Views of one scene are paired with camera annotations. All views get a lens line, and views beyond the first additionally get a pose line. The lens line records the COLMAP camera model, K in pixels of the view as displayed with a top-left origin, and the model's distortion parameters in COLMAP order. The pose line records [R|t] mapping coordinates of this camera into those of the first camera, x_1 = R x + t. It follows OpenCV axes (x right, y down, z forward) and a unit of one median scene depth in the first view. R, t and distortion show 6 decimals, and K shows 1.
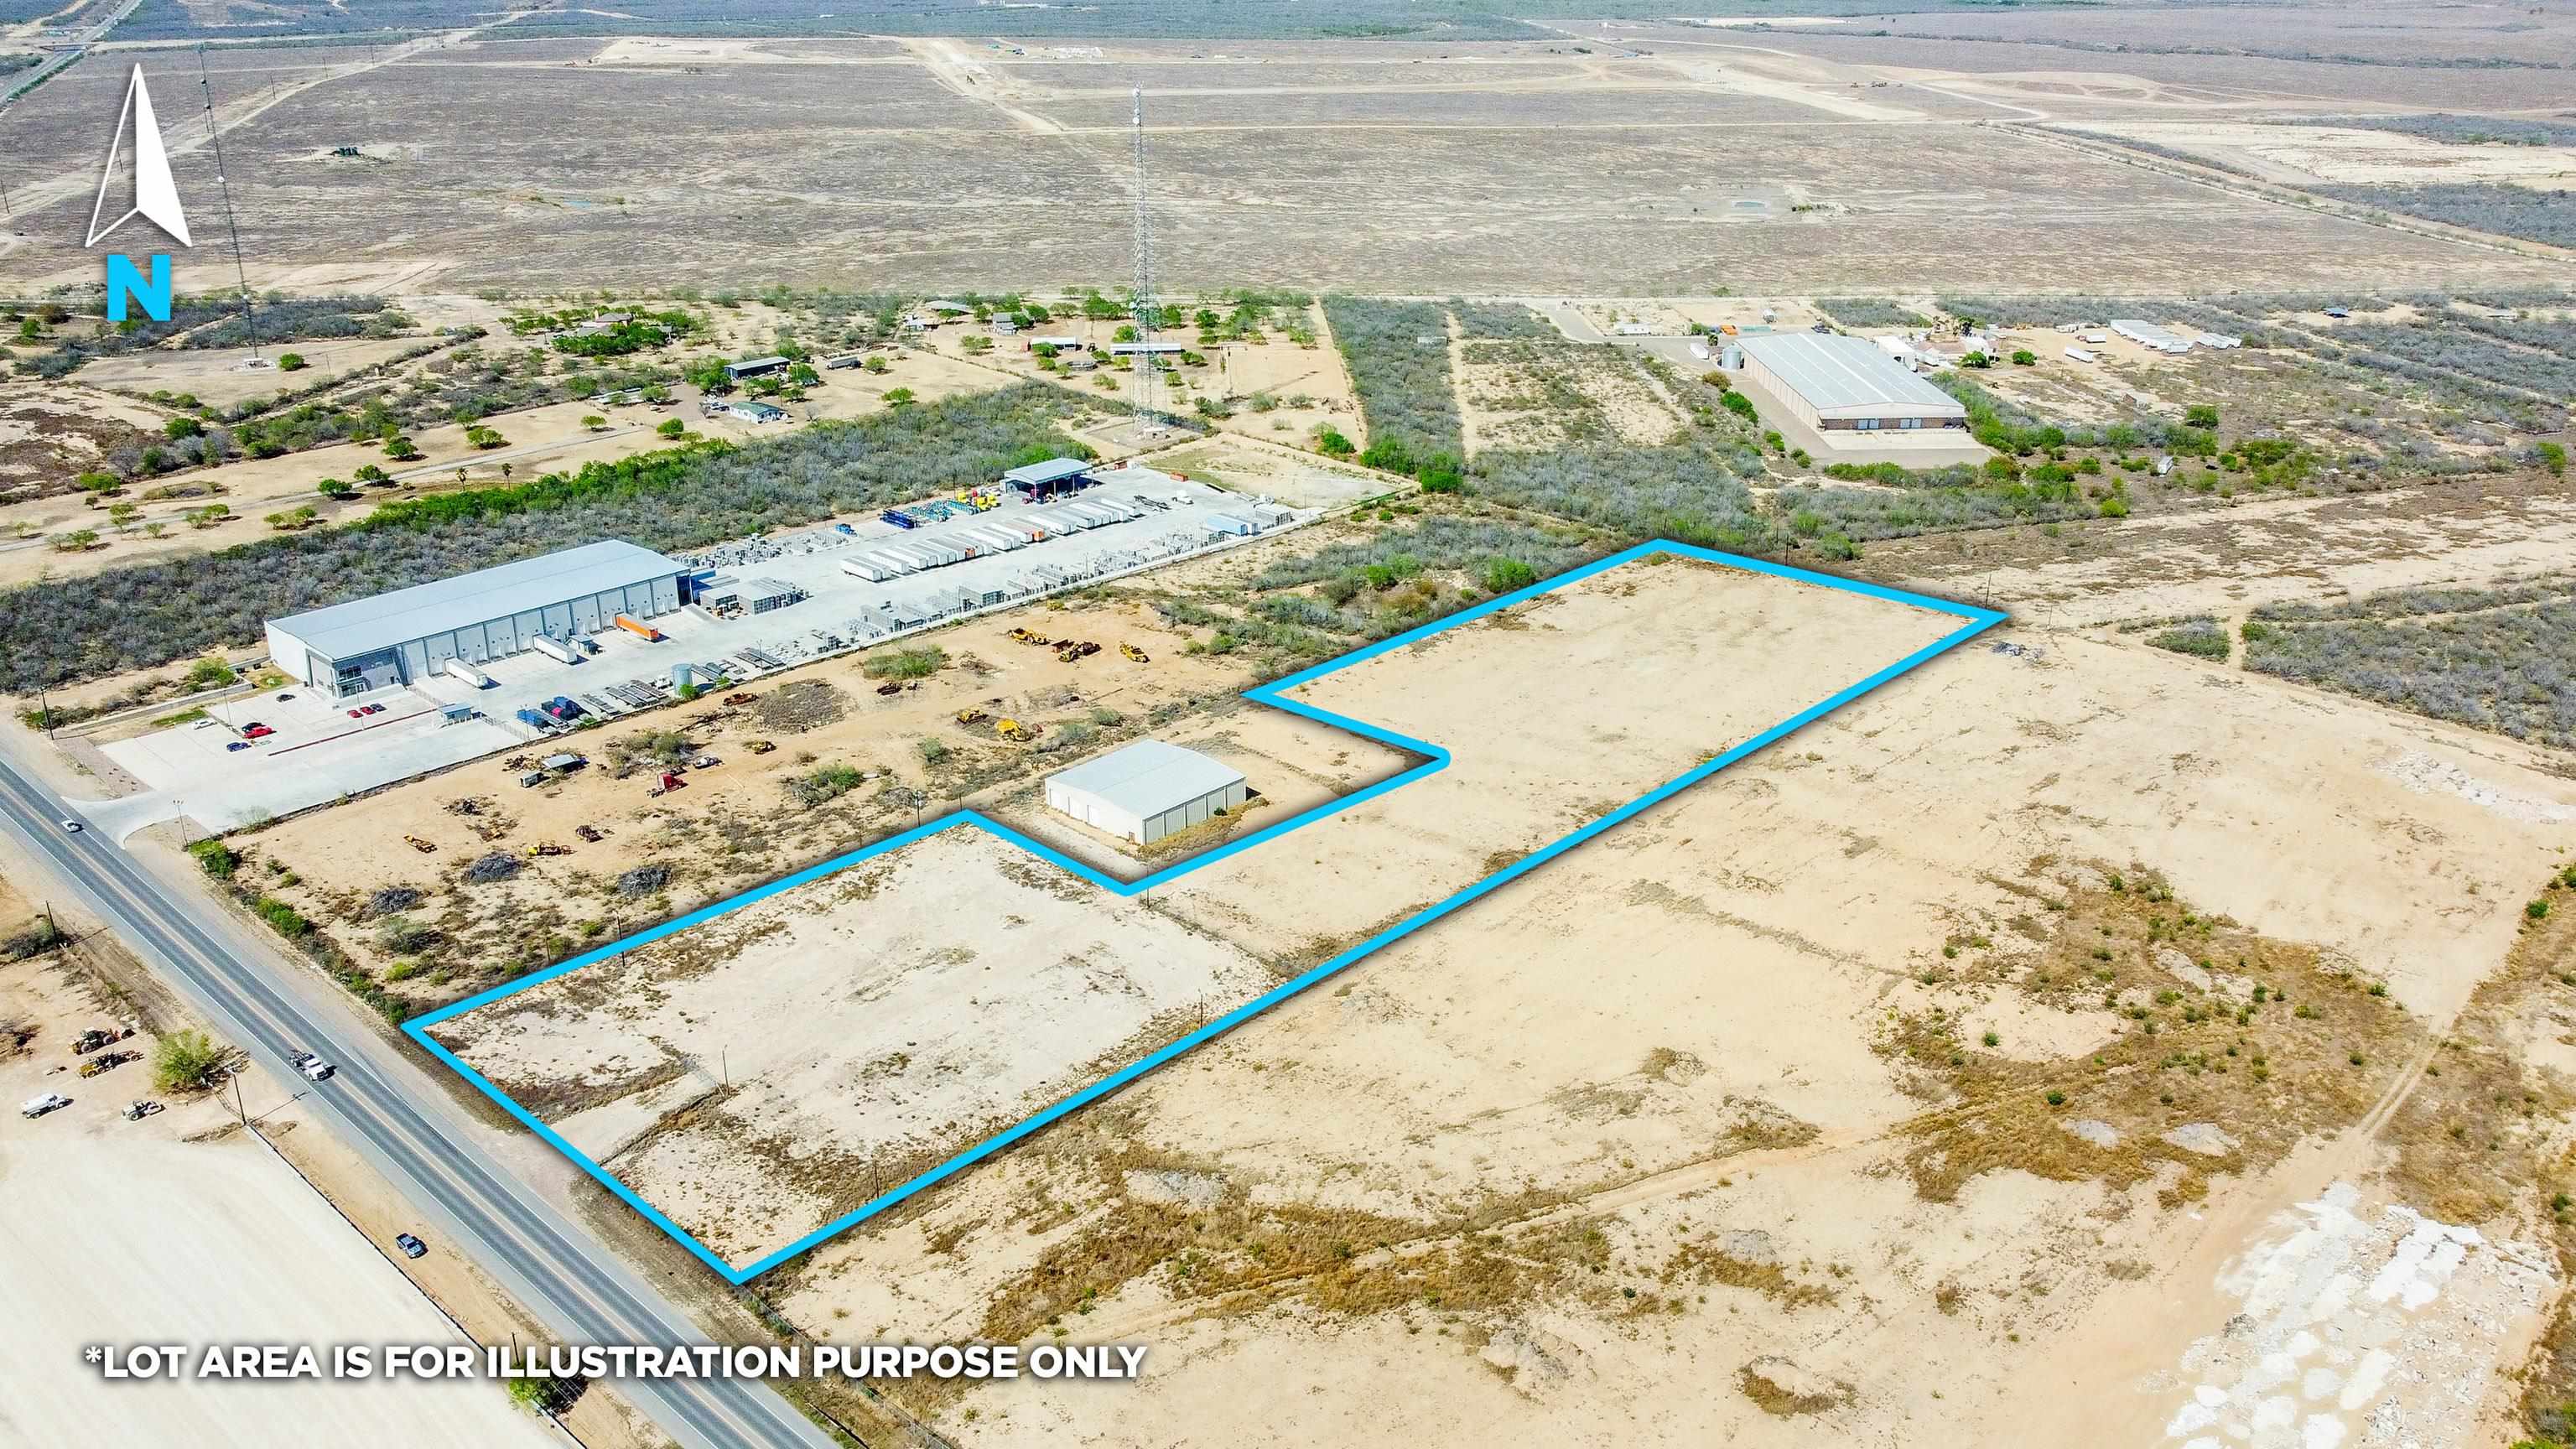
lens RADIAL K [[2024.1, 0, 1305.8], [0, 2024.1, 722.2], [0, 0, 1]] dist [-0.003276, -0.001808]
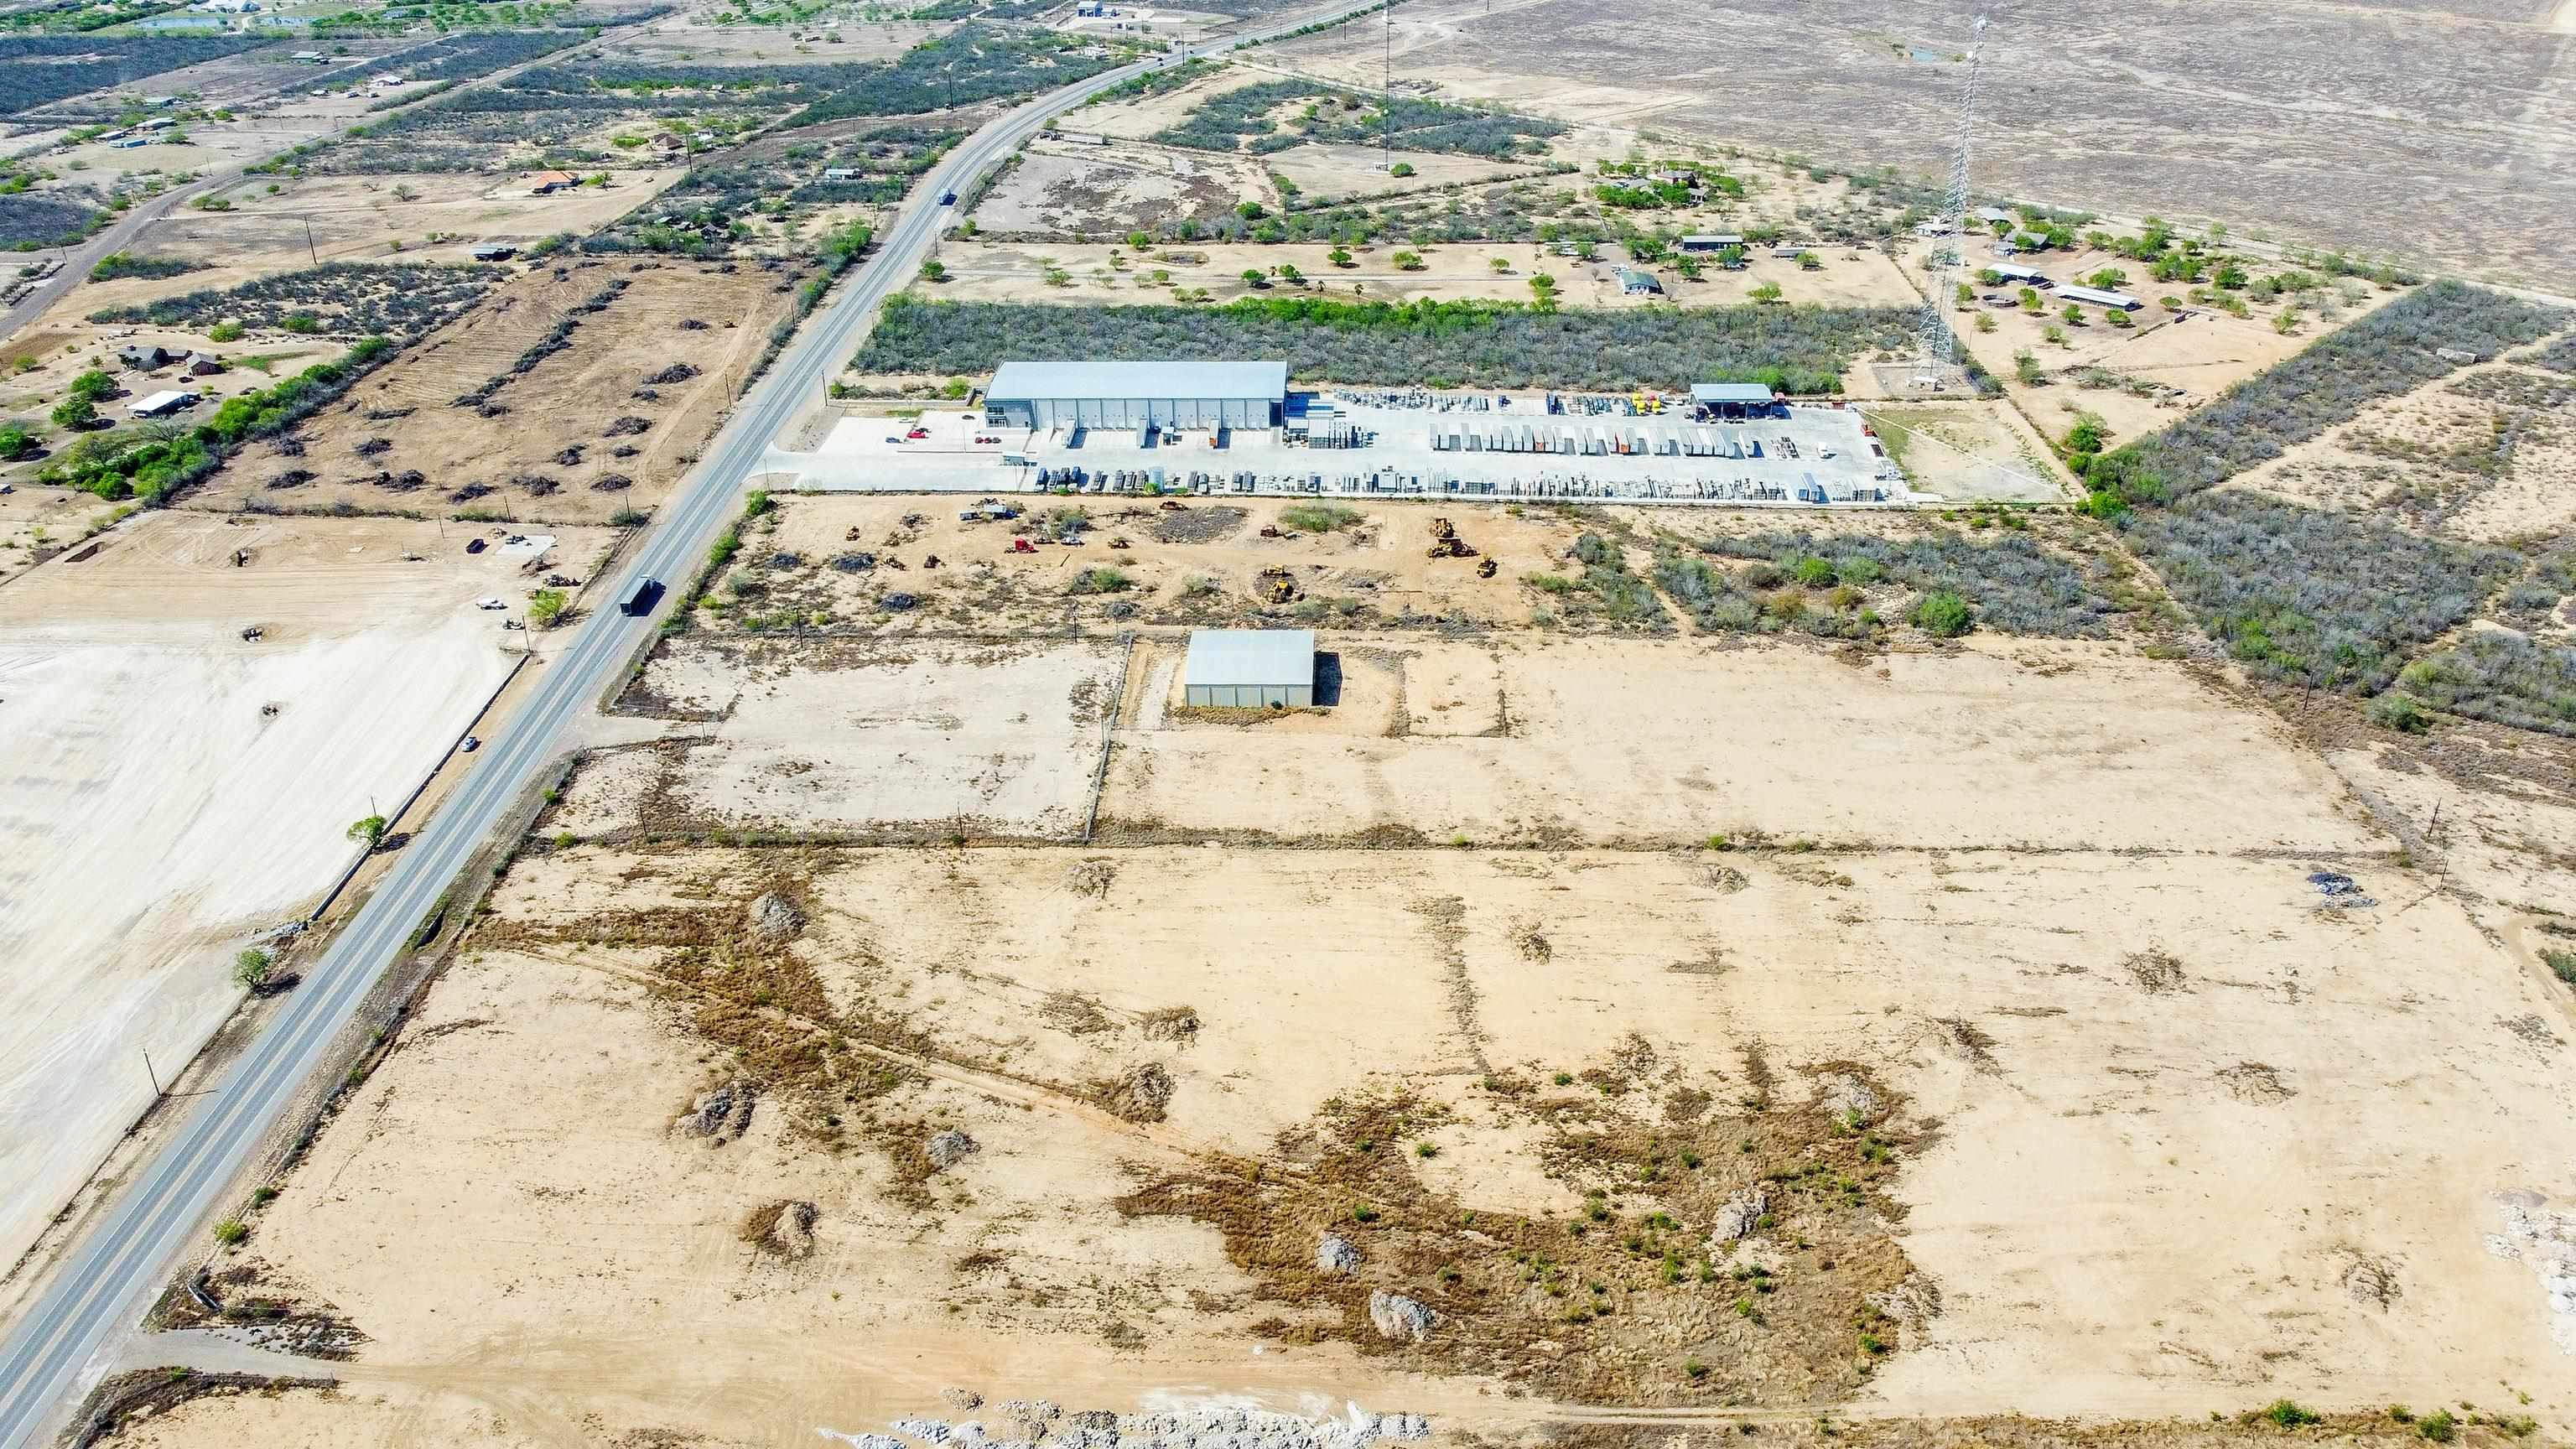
lens RADIAL K [[2024.1, 0, 1305.8], [0, 2024.1, 722.2], [0, 0, 1]] dist [-0.003276, -0.001808]
pose [[0.669535, 0.333133, -0.663886, 0.645403], [-0.275518, 0.941408, 0.194529, -0.152486], [0.689791, 0.052669, 0.722090, 0.189944]]
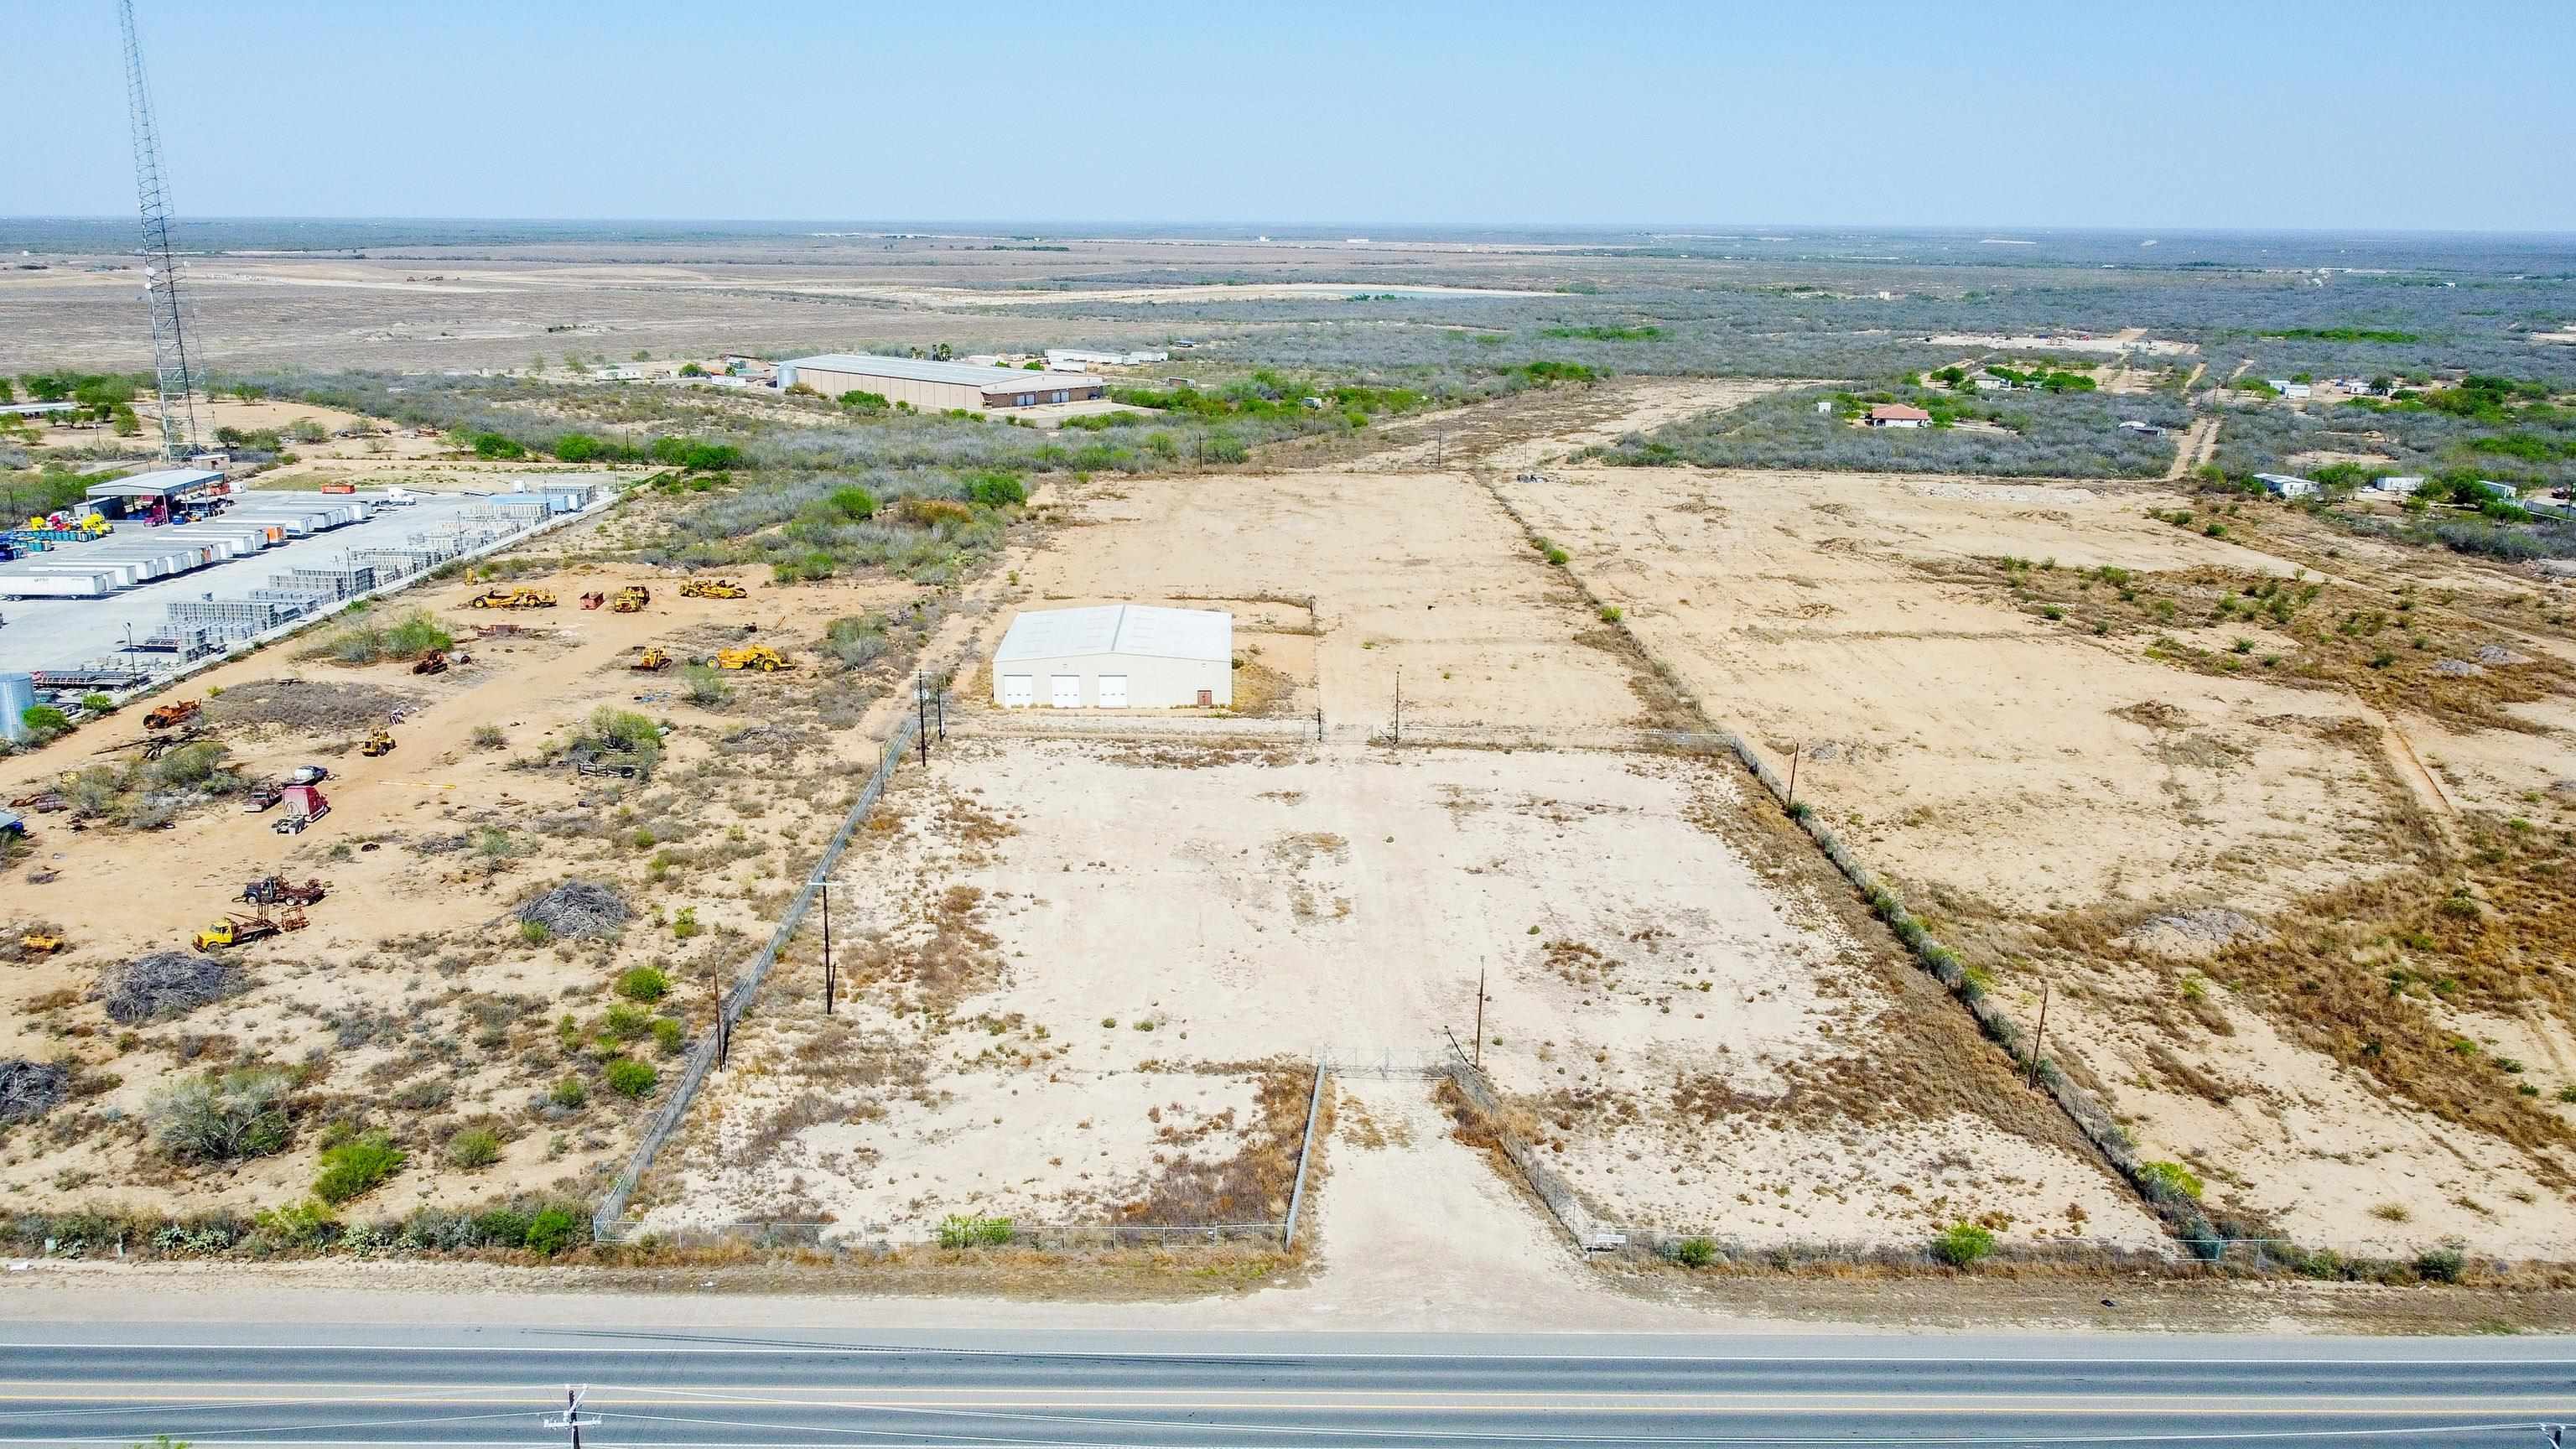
lens RADIAL K [[2024.1, 0, 1305.8], [0, 2024.1, 722.2], [0, 0, 1]] dist [-0.003276, -0.001808]
pose [[0.722106, -0.170743, 0.670380, -0.425382], [0.253421, 0.966988, -0.026686, 0.076517], [-0.643693, 0.189158, 0.741538, 0.467621]]
